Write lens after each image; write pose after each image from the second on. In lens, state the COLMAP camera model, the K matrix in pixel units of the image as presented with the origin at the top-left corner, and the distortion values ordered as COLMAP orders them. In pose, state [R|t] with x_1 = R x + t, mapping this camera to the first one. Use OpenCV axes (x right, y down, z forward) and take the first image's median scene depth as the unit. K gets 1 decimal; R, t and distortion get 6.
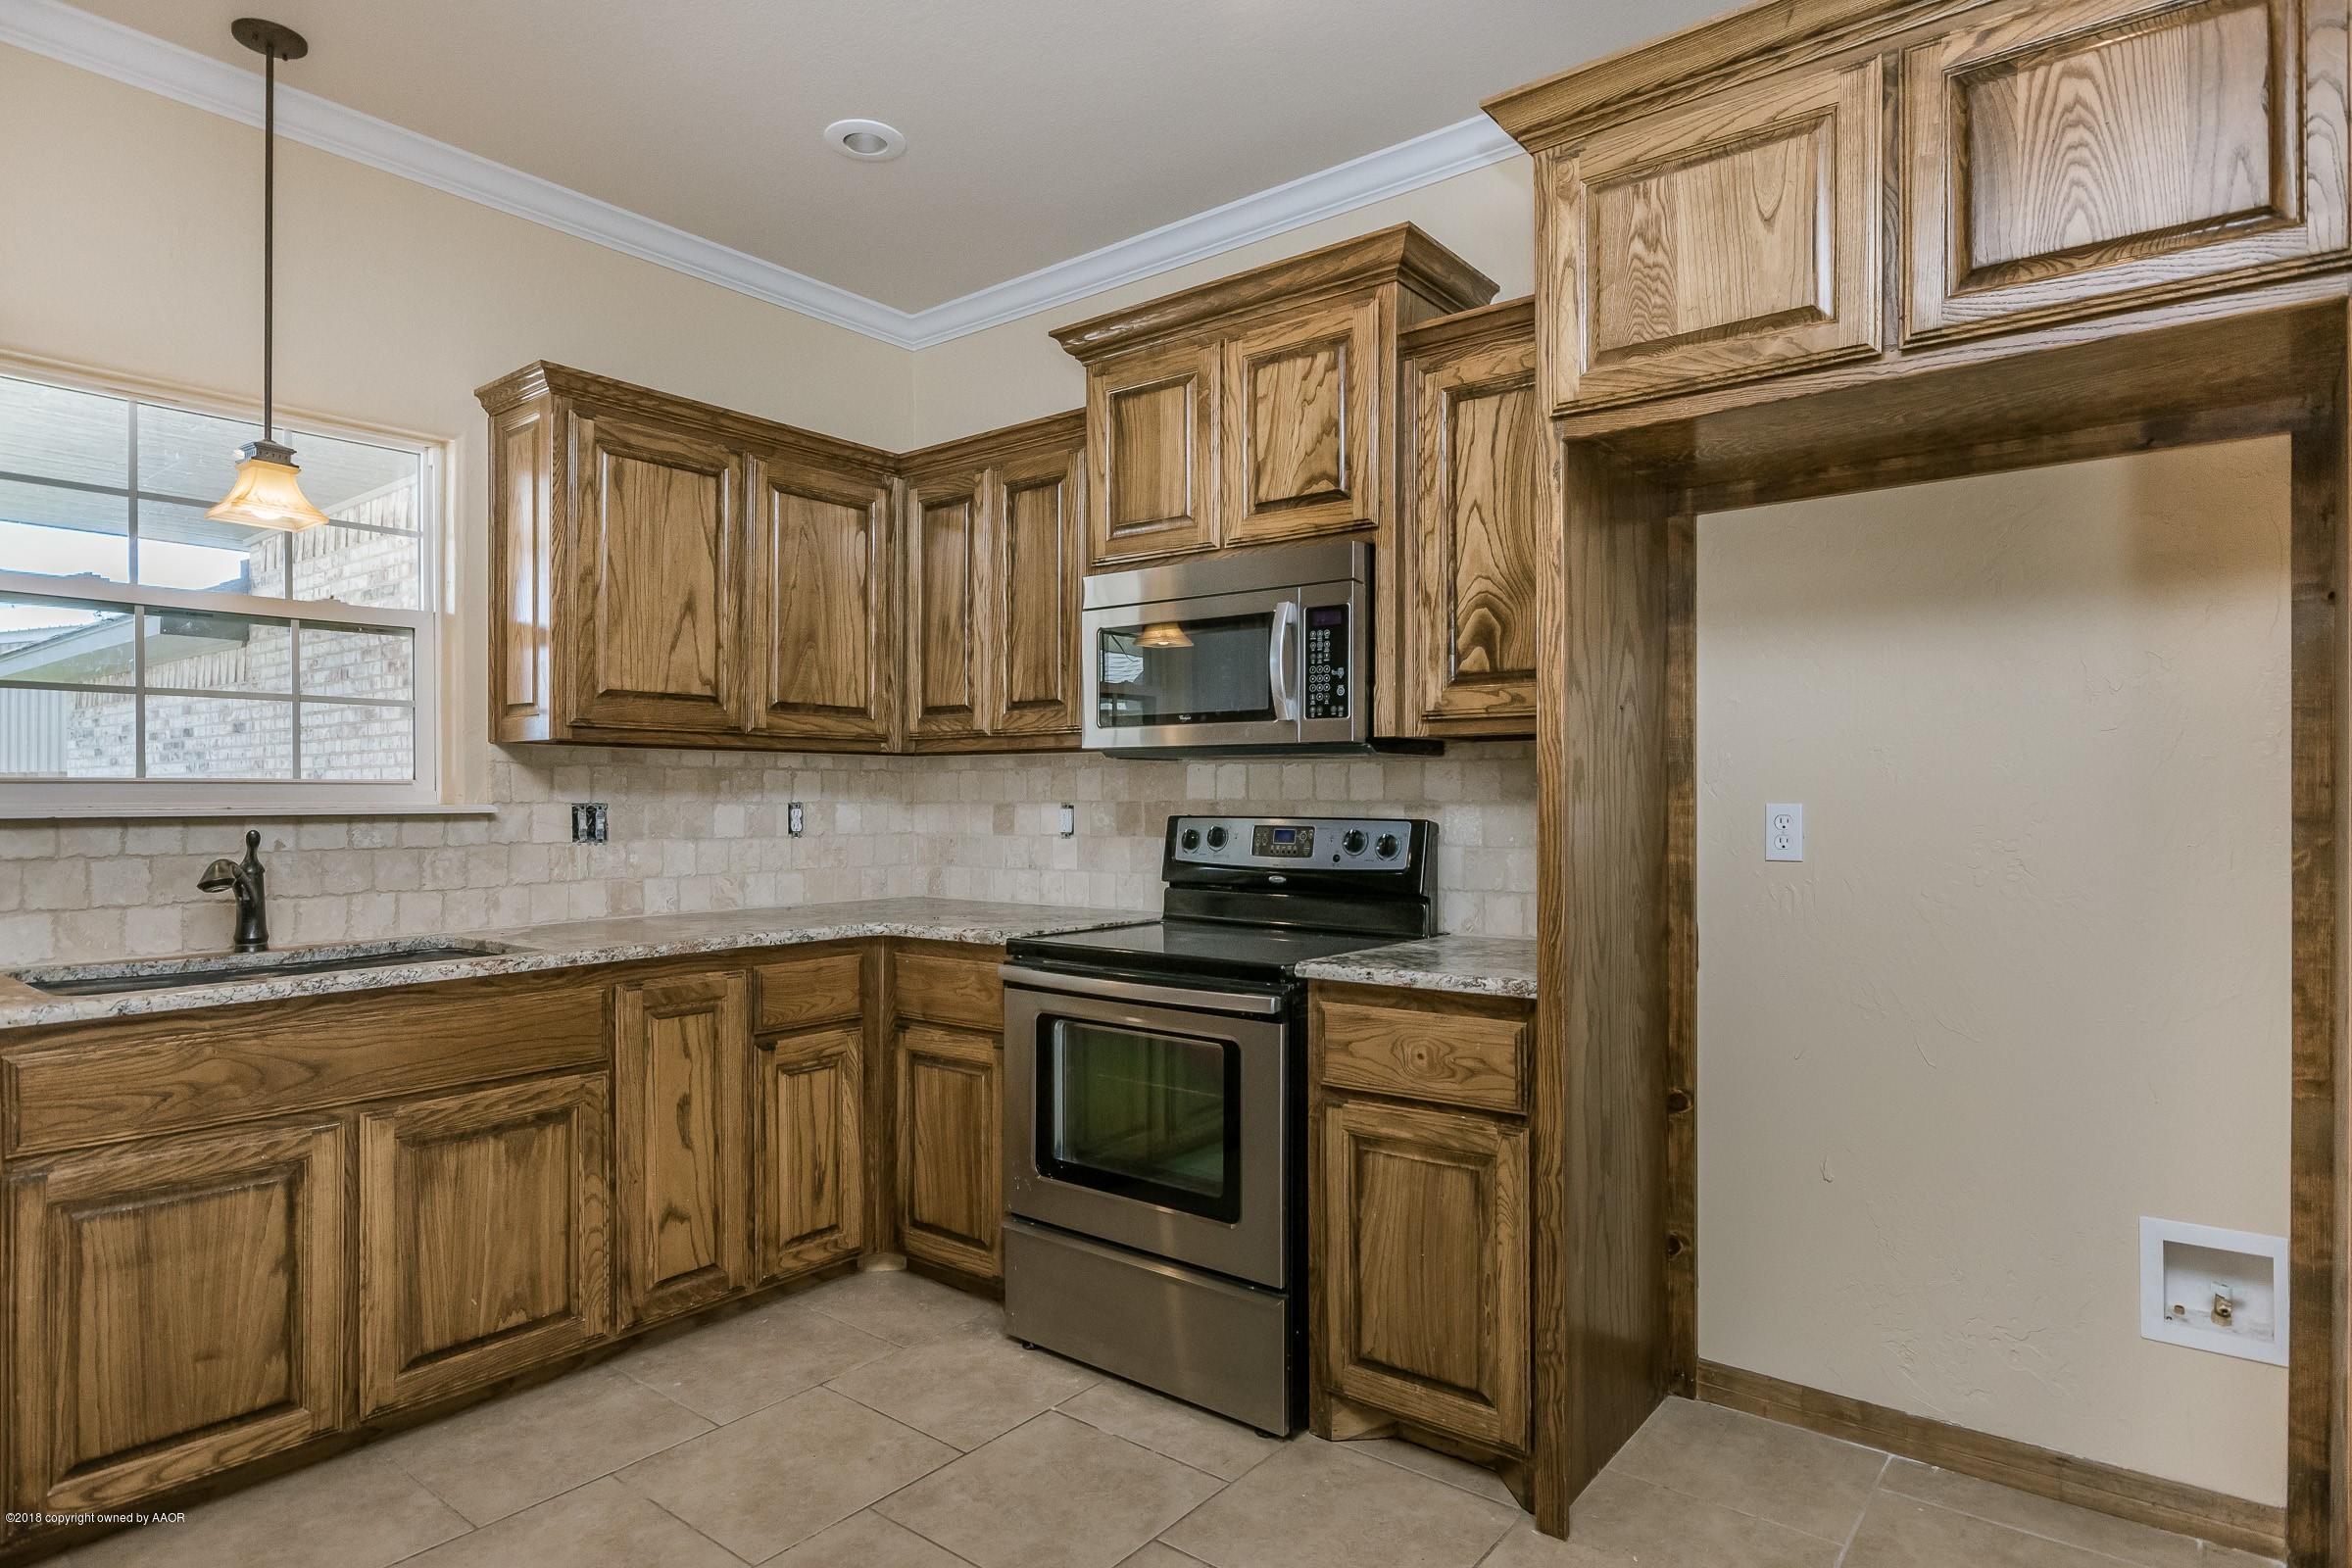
lens RADIAL K [[1283.5, 0, 1181.4], [0, 1283.5, 794.5], [0, 0, 1]] dist [0.004651, -0.003735]
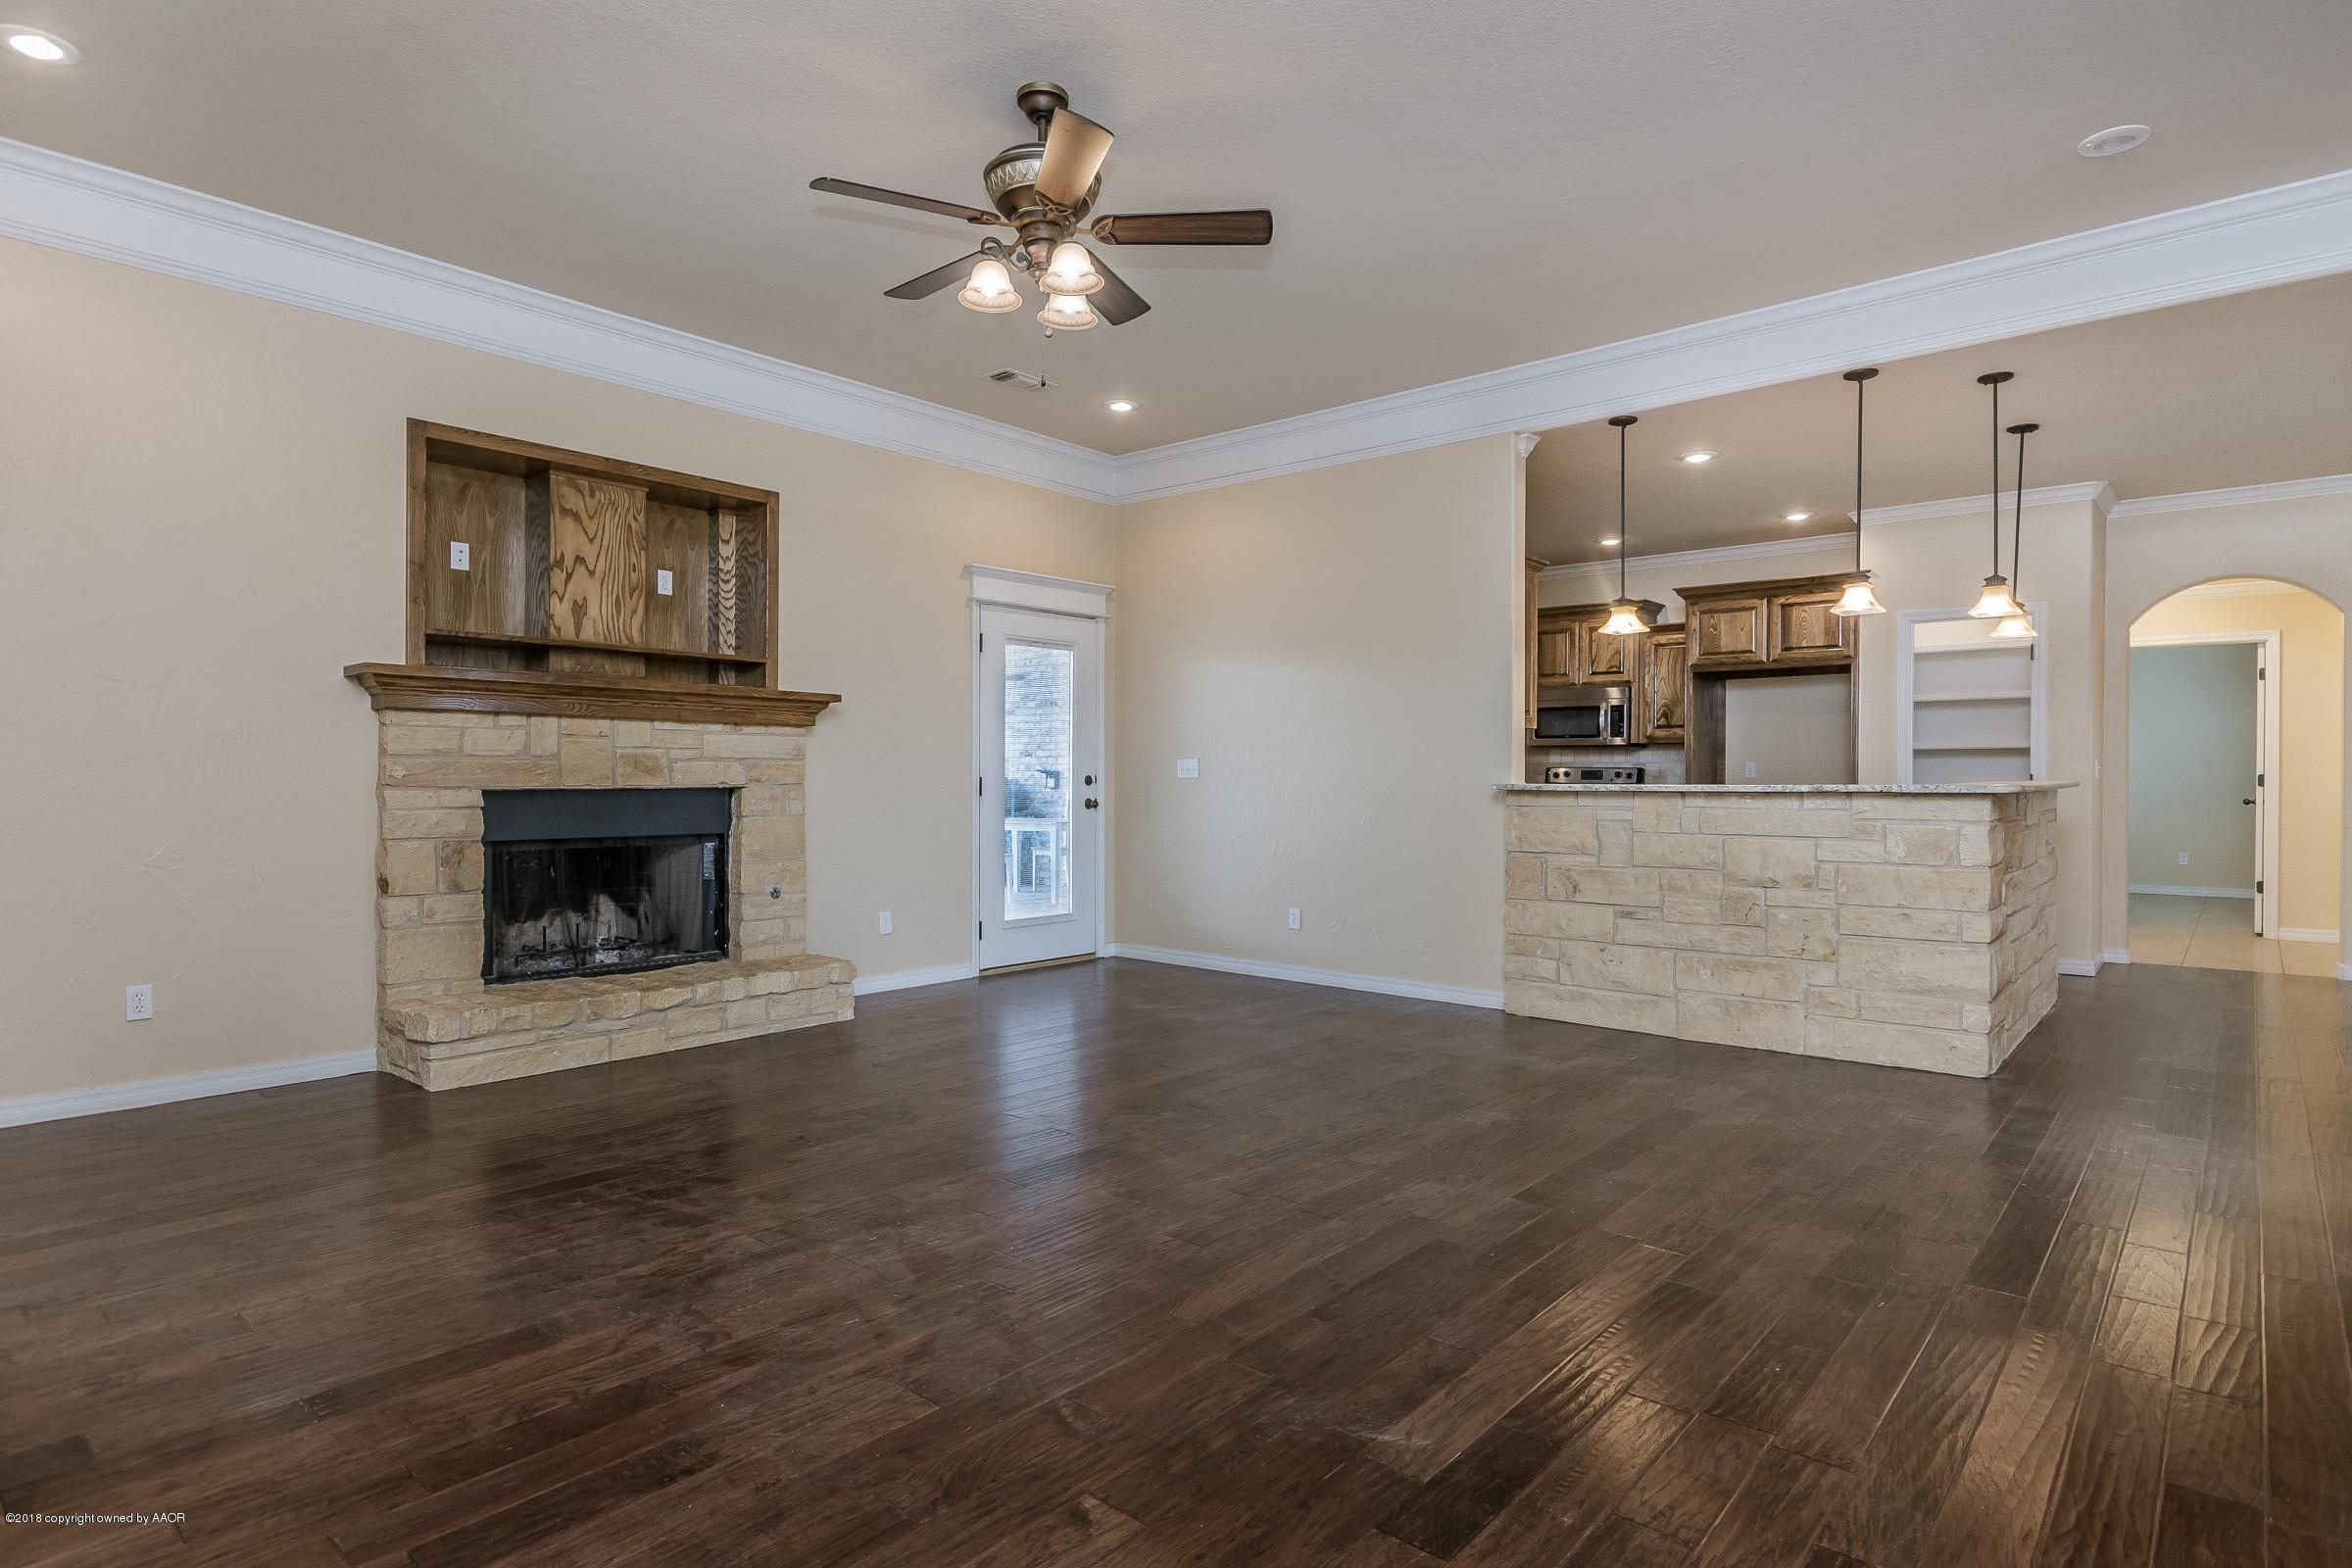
lens RADIAL K [[1283.5, 0, 1170.6], [0, 1283.5, 790.3], [0, 0, 1]] dist [0.004651, -0.003735]
pose [[0.999705, 0.008800, -0.022622, -1.054856], [-0.008665, 0.999944, 0.006042, 0.076573], [0.022674, -0.005844, 0.999726, -2.603494]]
